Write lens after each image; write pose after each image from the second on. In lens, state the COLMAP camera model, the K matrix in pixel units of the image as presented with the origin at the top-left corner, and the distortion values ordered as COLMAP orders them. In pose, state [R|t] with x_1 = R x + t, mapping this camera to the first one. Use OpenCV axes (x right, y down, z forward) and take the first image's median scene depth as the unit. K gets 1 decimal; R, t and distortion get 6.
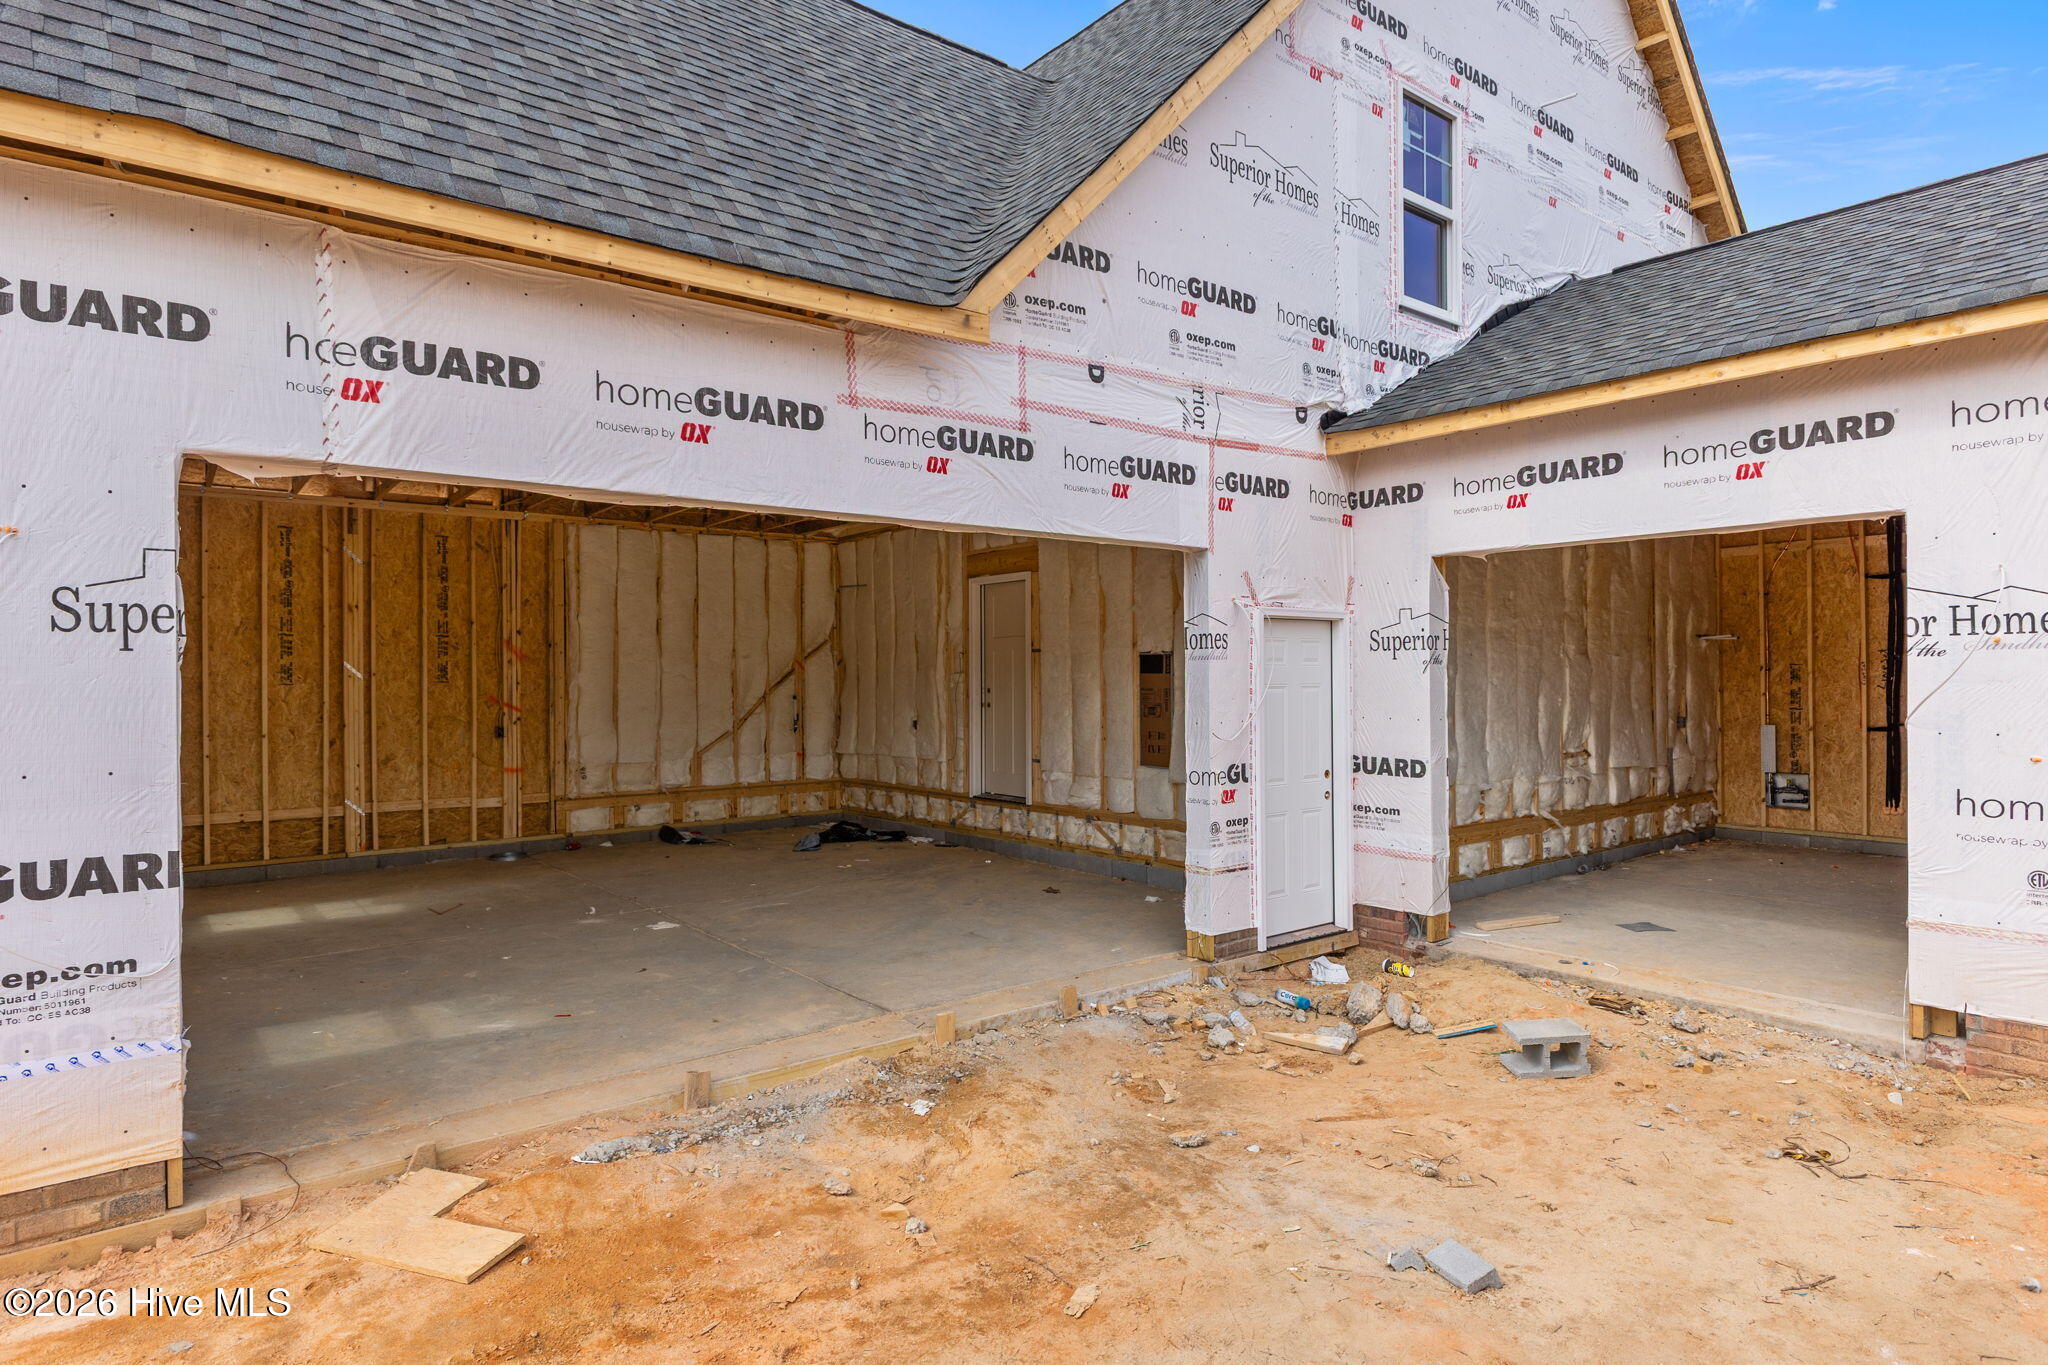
lens RADIAL K [[1125.2, 0, 1024.0], [0, 1125.2, 682.5], [0, 0, 1]] dist [-0.000795, -0.000683]
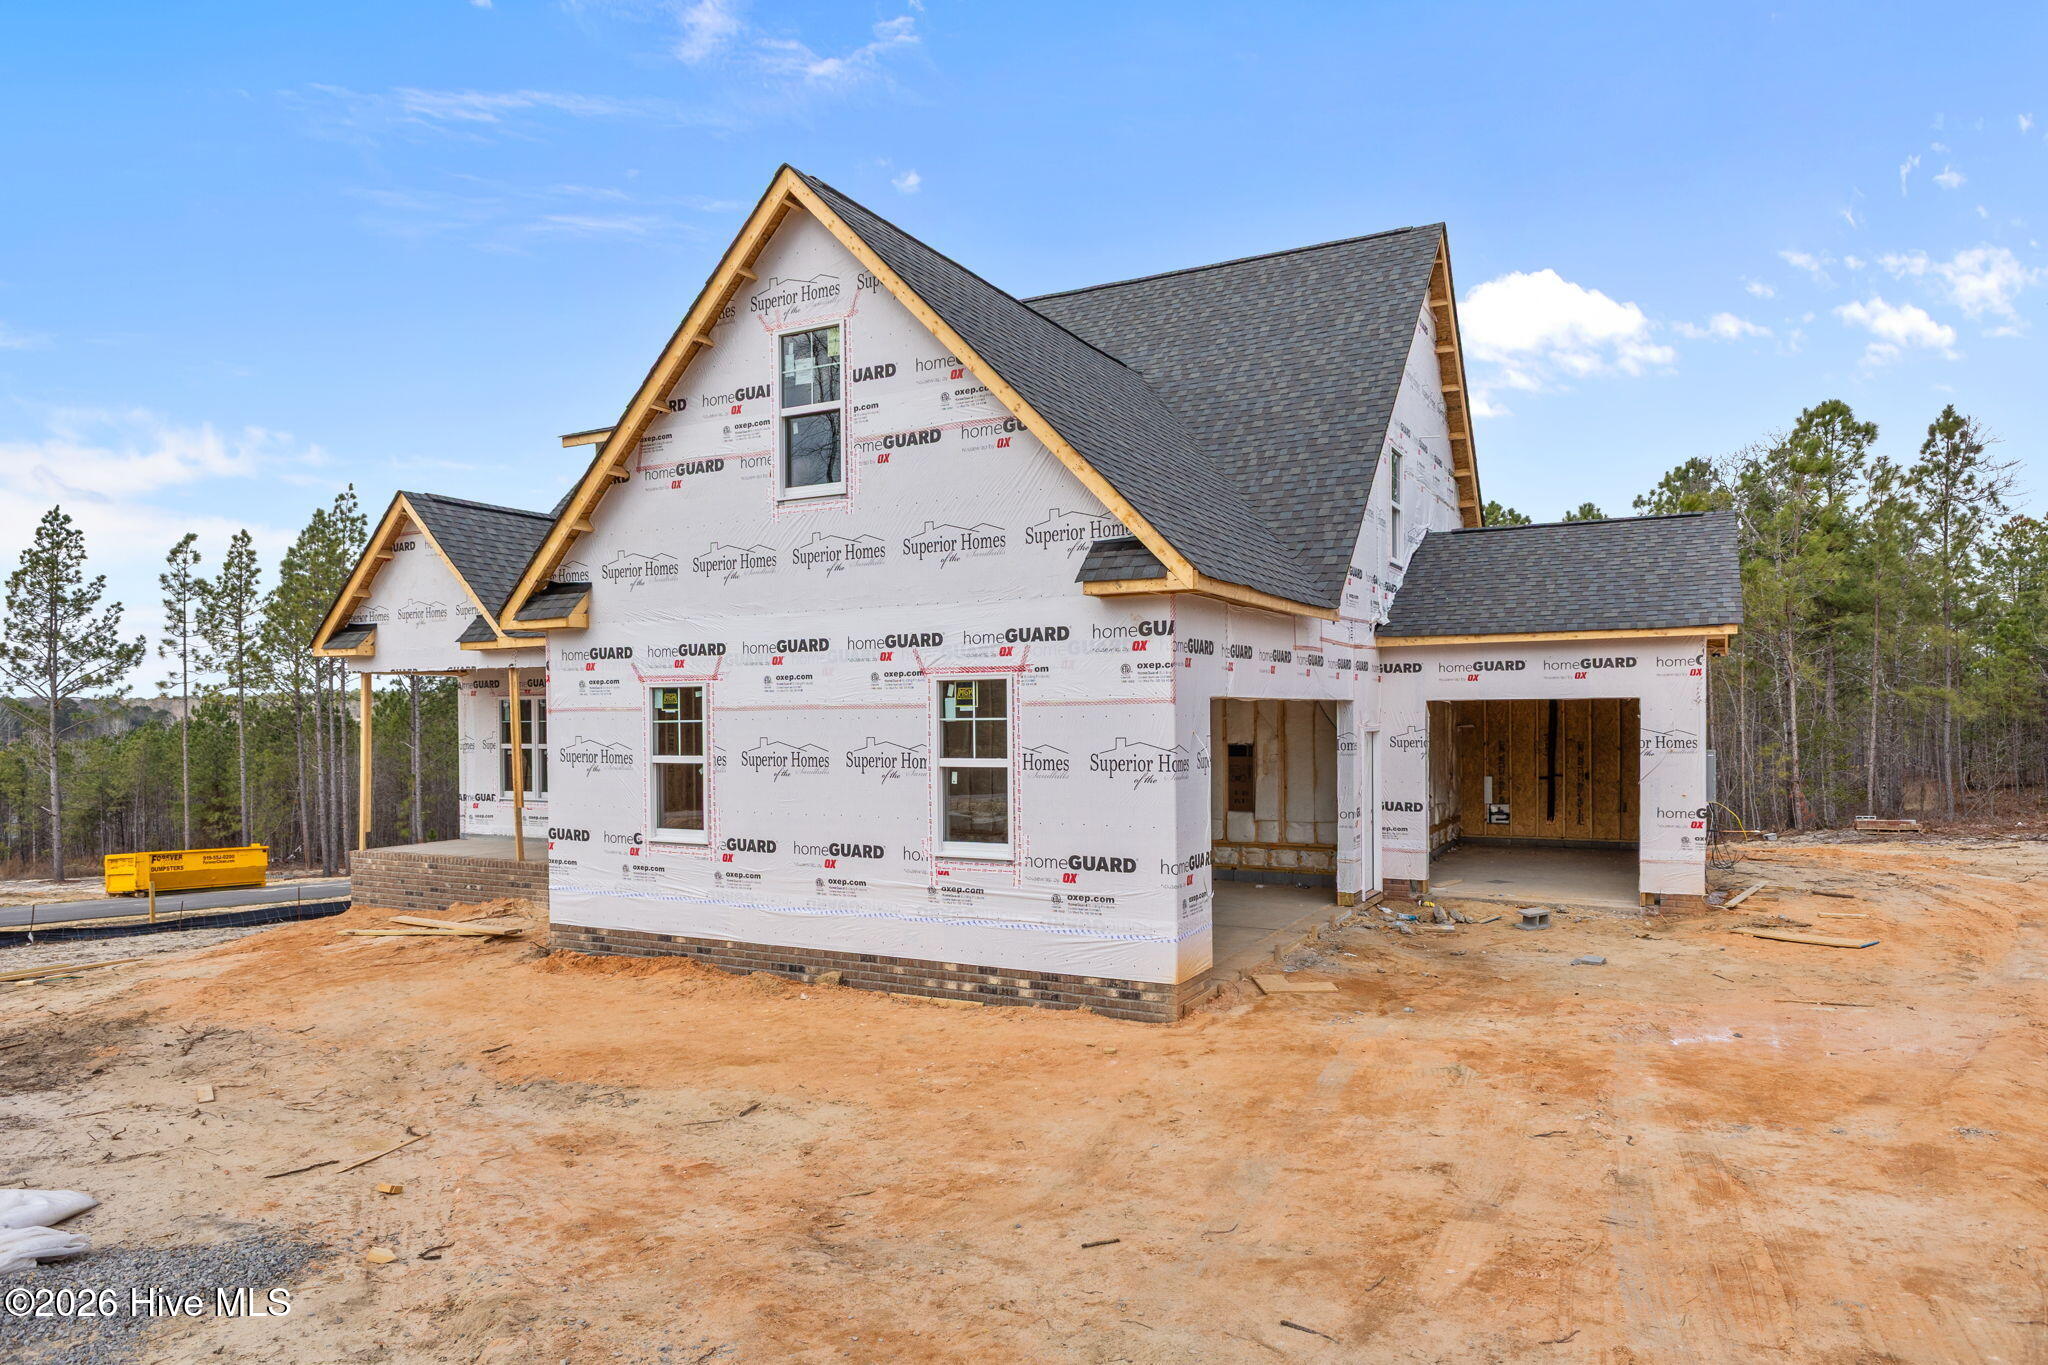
lens RADIAL K [[1248.4, 0, 1022.6], [0, 1248.4, 737.9], [0, 0, 1]] dist [0.005435, 0.000383]
pose [[0.920607, -0.010173, 0.390357, -1.202859], [0.005595, 0.999902, 0.012864, -0.081149], [-0.390450, -0.009658, 0.920573, -0.788667]]
